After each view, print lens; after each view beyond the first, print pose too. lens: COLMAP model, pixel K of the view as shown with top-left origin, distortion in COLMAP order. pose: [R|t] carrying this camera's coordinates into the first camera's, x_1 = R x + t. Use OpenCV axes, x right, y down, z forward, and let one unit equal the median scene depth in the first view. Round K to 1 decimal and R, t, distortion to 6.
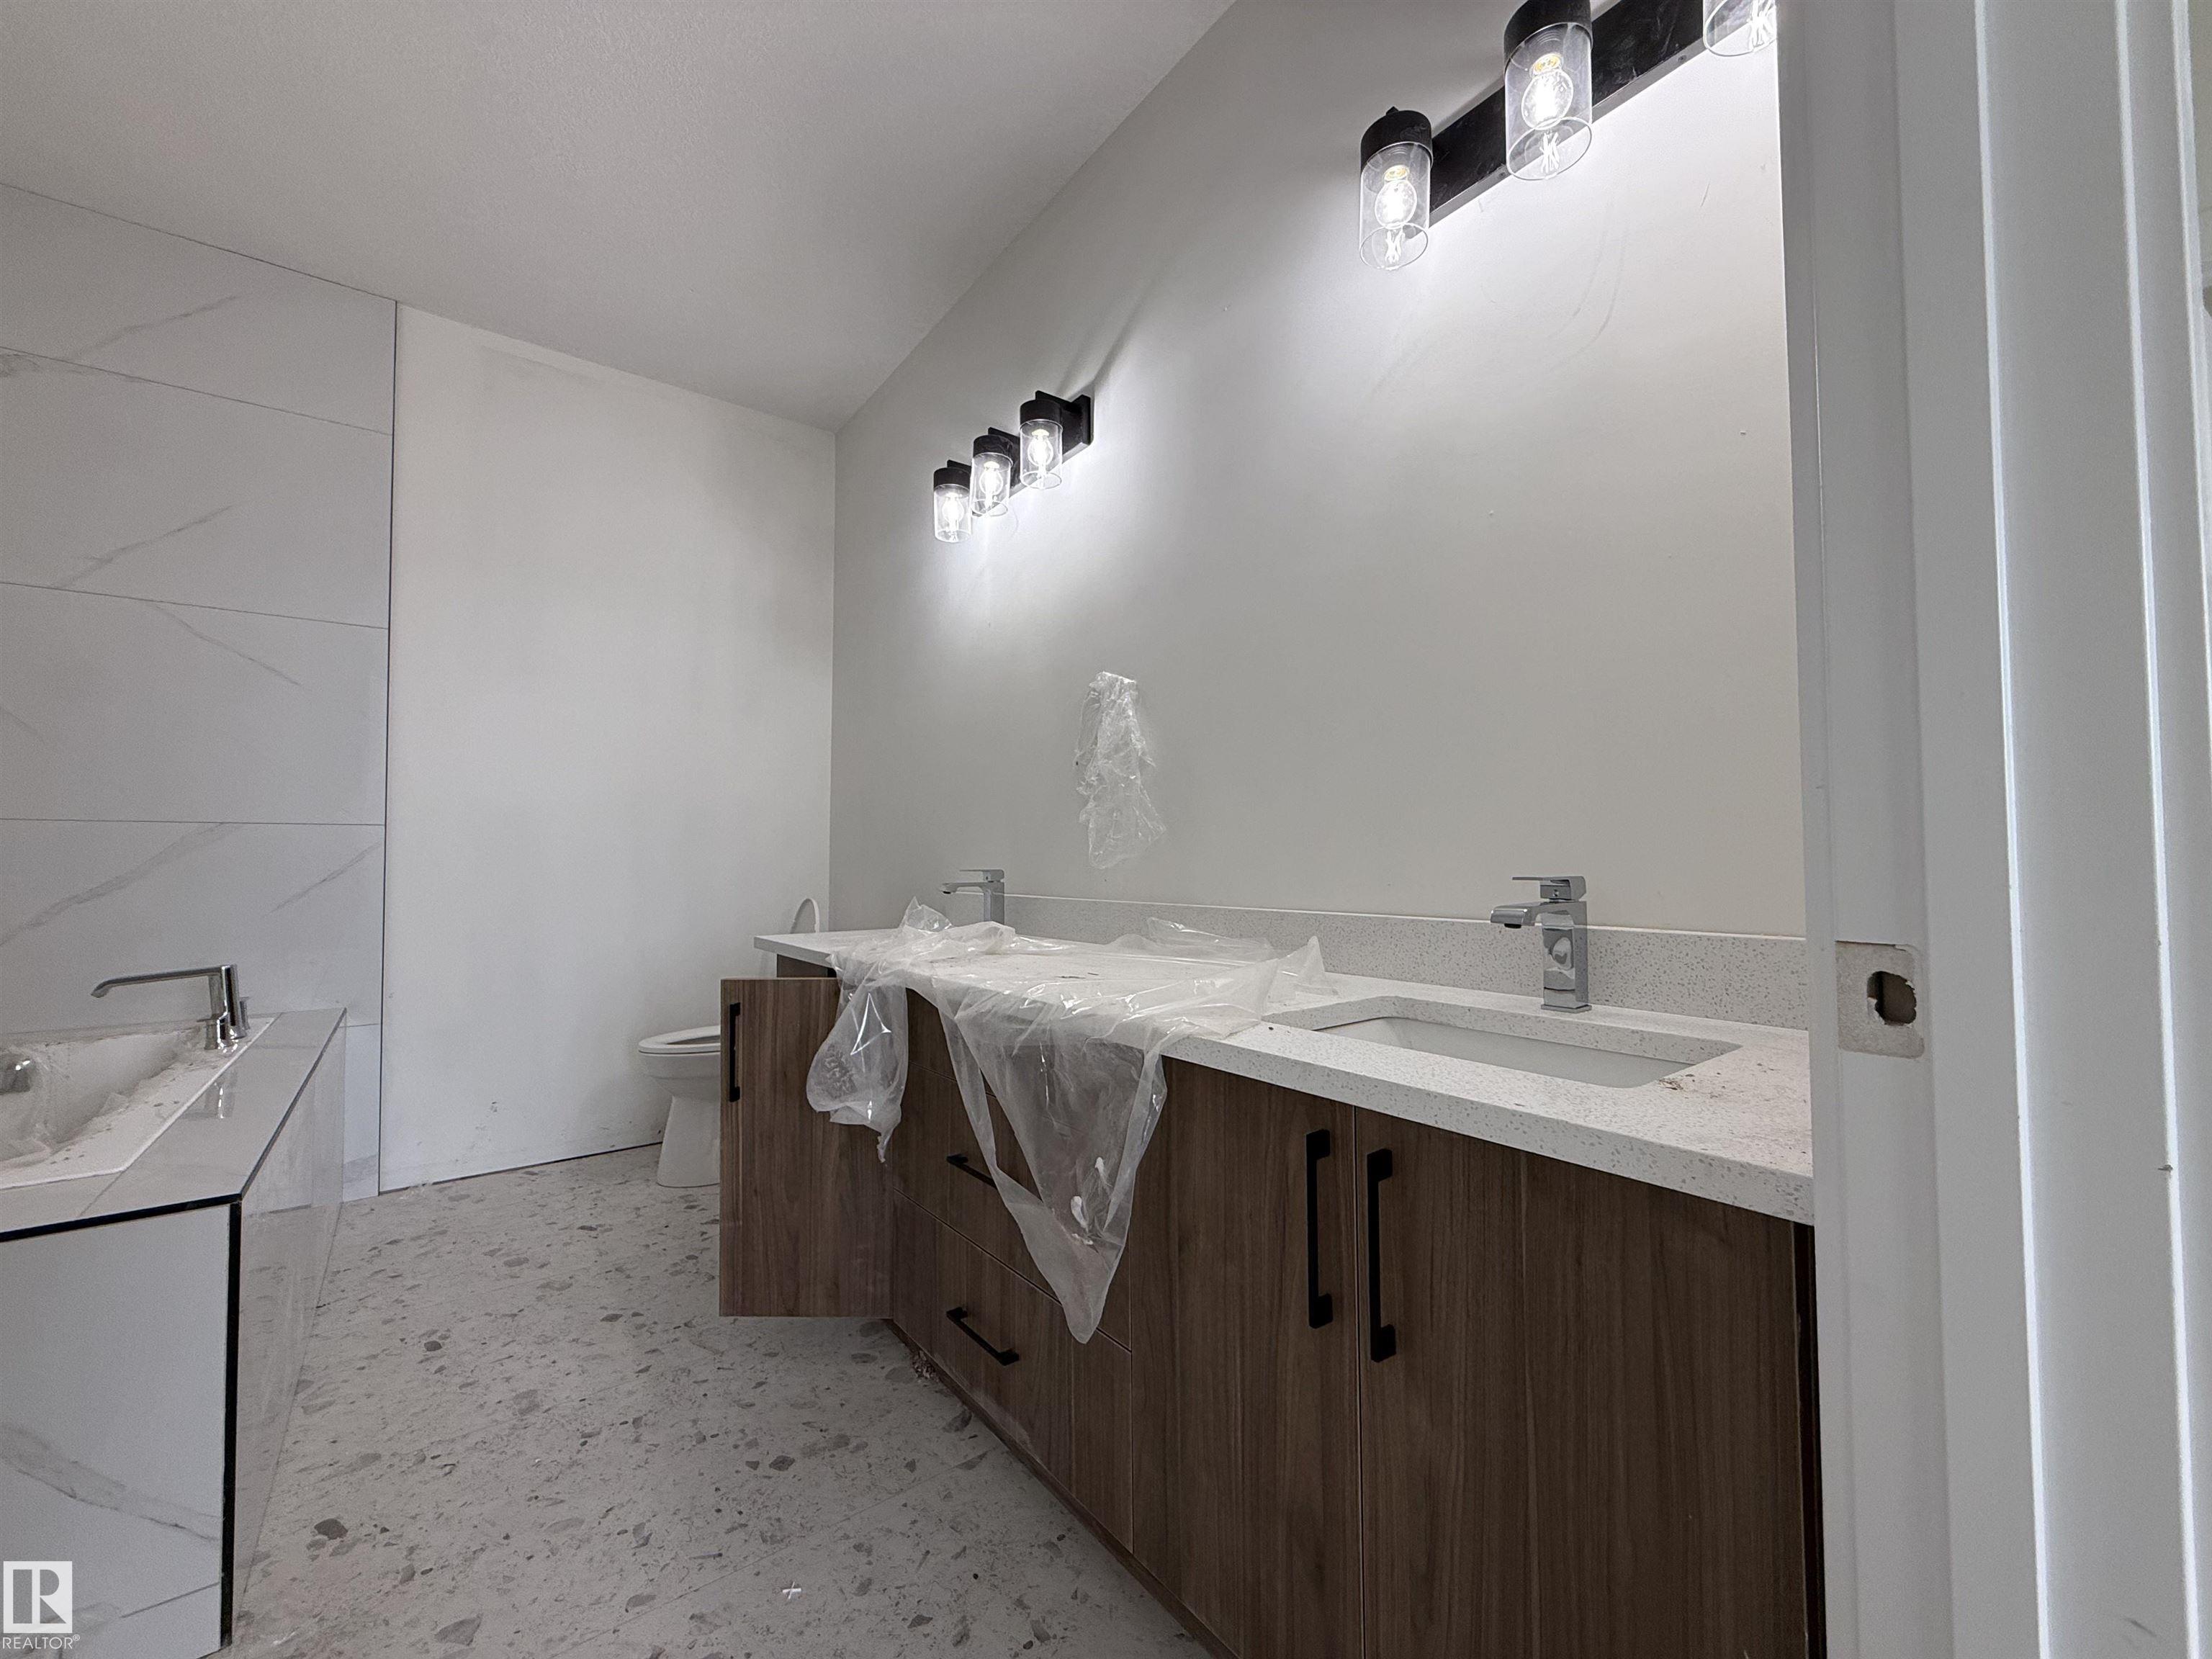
lens RADIAL K [[874.3, 0, 1104.0], [0, 874.3, 832.5], [0, 0, 1]] dist [-0.001101, -0.000308]
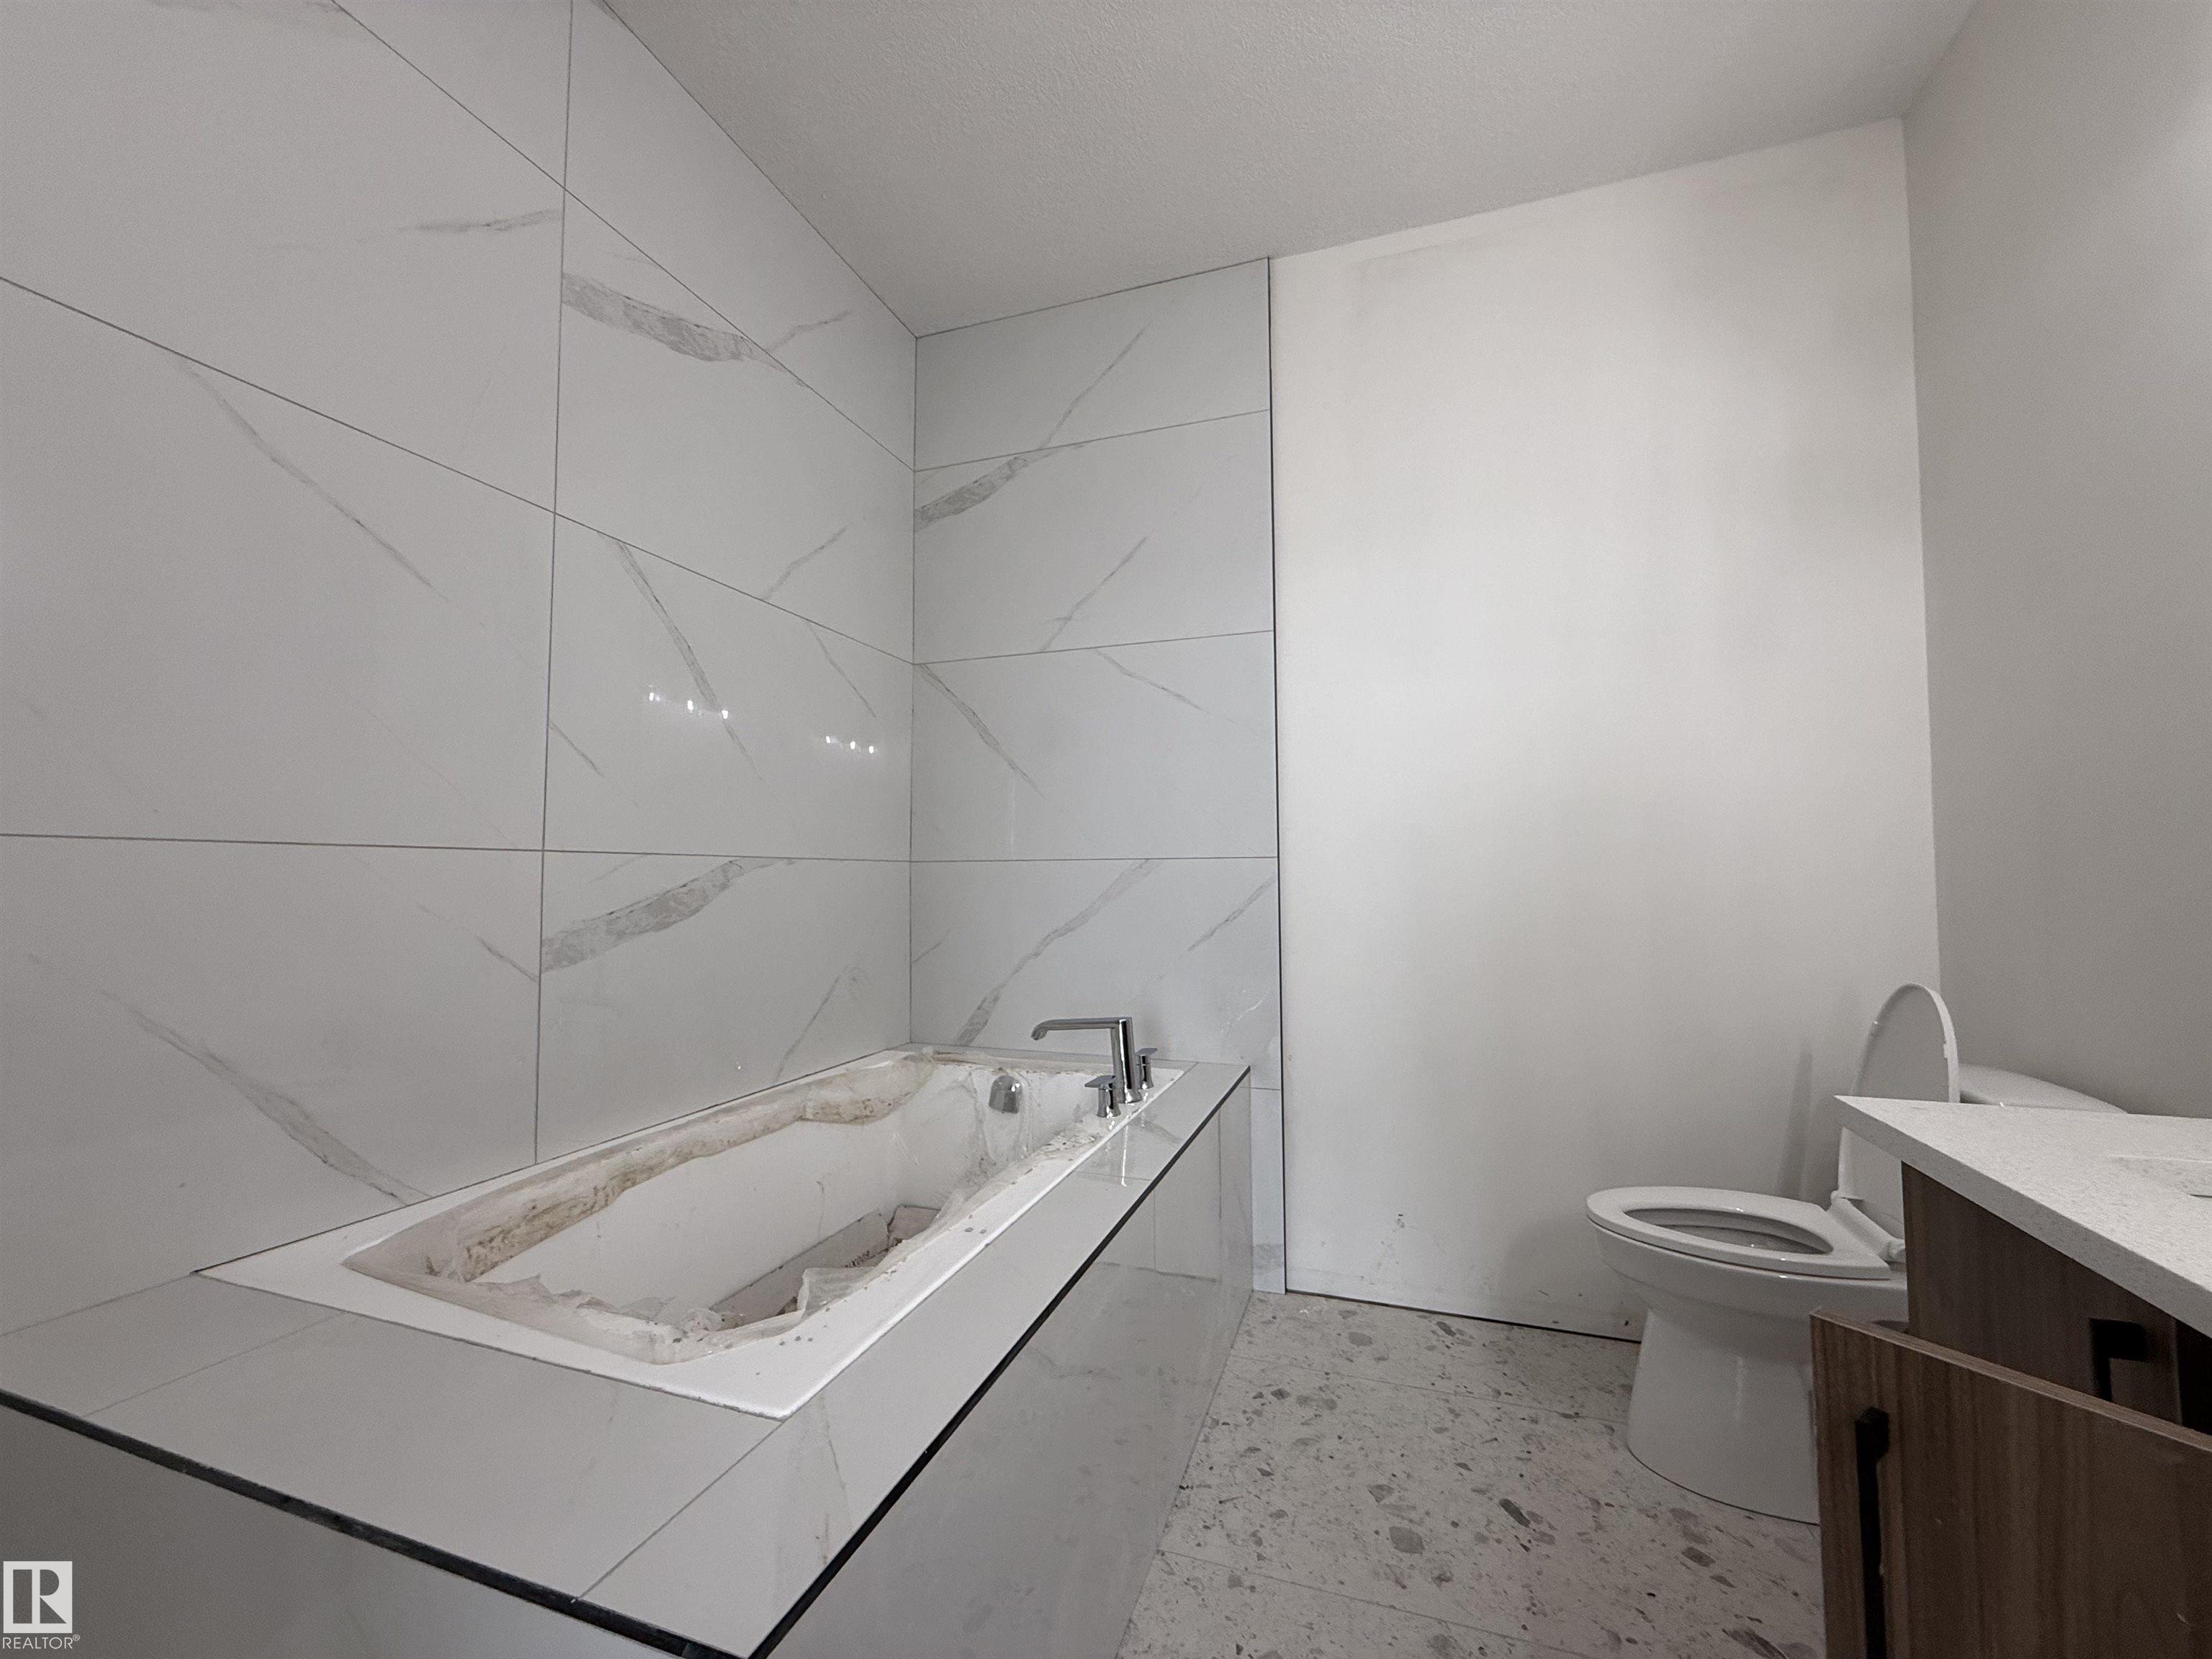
lens RADIAL K [[874.3, 0, 1104.0], [0, 874.3, 832.5], [0, 0, 1]] dist [-0.001101, -0.000308]
pose [[0.546879, -0.041203, -0.836197, -0.215407], [0.027728, 0.999132, -0.031097, -0.011973], [0.836752, -0.006180, 0.547547, 0.423707]]
